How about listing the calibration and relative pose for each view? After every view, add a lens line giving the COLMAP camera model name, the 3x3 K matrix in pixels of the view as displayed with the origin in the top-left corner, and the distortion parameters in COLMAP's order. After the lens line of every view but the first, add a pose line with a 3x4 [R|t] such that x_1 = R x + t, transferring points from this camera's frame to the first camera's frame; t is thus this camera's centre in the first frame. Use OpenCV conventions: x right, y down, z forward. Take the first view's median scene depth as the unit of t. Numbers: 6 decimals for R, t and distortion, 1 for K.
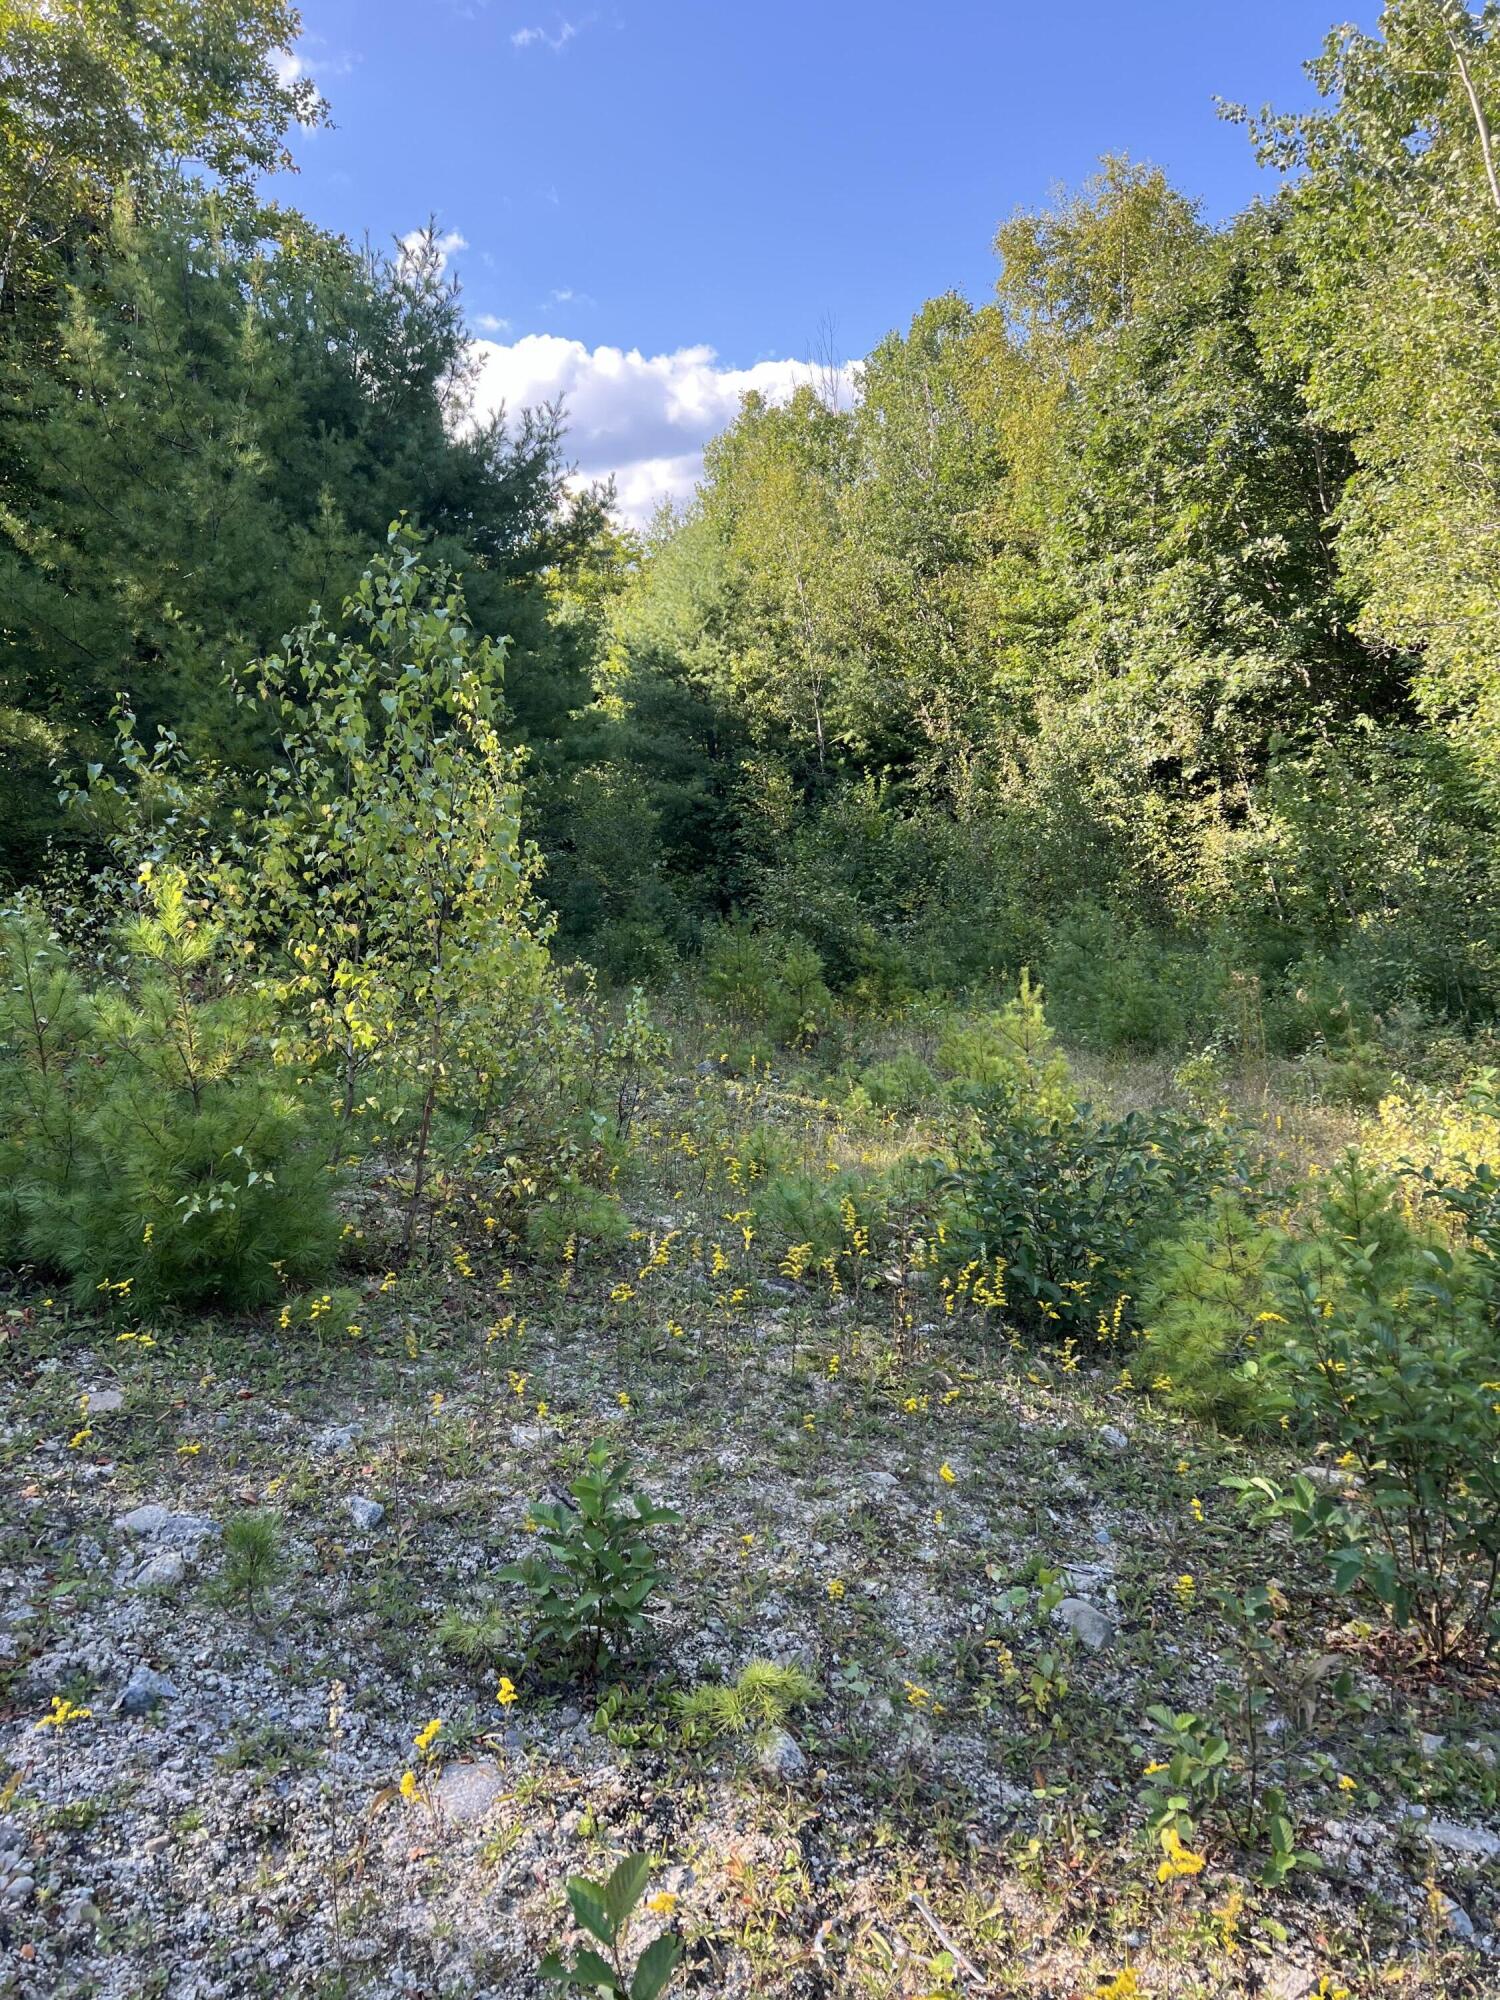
lens RADIAL K [[1529.1, 0, 750.0], [0, 1529.1, 1000.0], [0, 0, 1]] dist [0.084191, -0.002644]
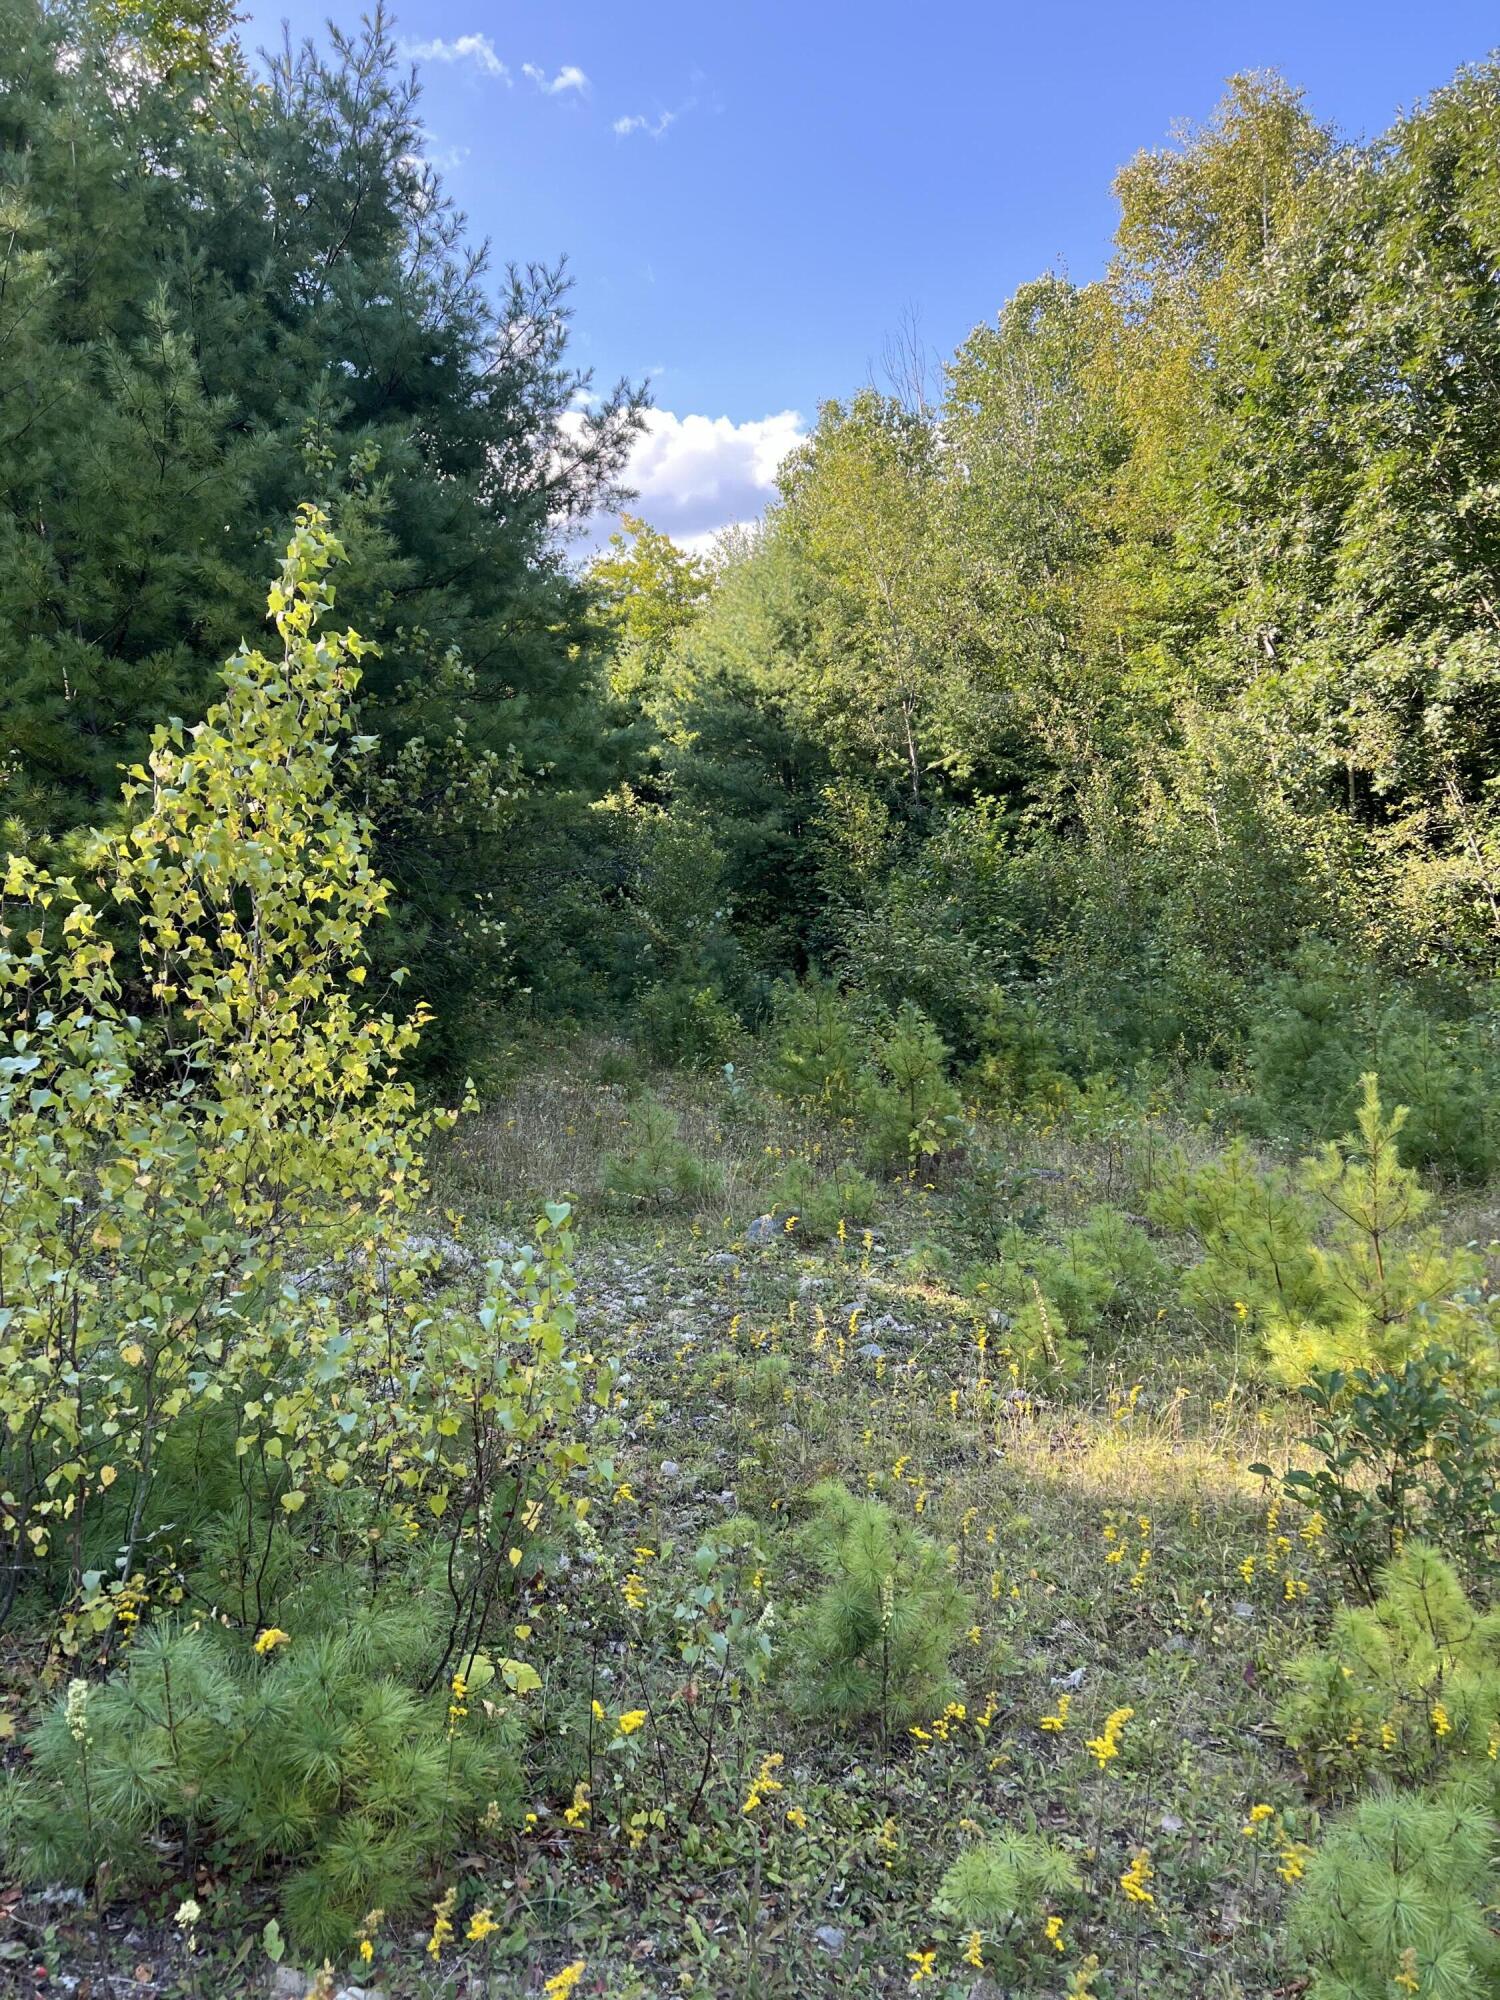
lens RADIAL K [[1529.1, 0, 750.0], [0, 1529.1, 1000.0], [0, 0, 1]] dist [0.084191, -0.002644]
pose [[0.998387, -0.012487, -0.055383, 0.000142], [0.010450, 0.999264, -0.036922, -0.010659], [0.055803, 0.036283, 0.997782, 0.172188]]
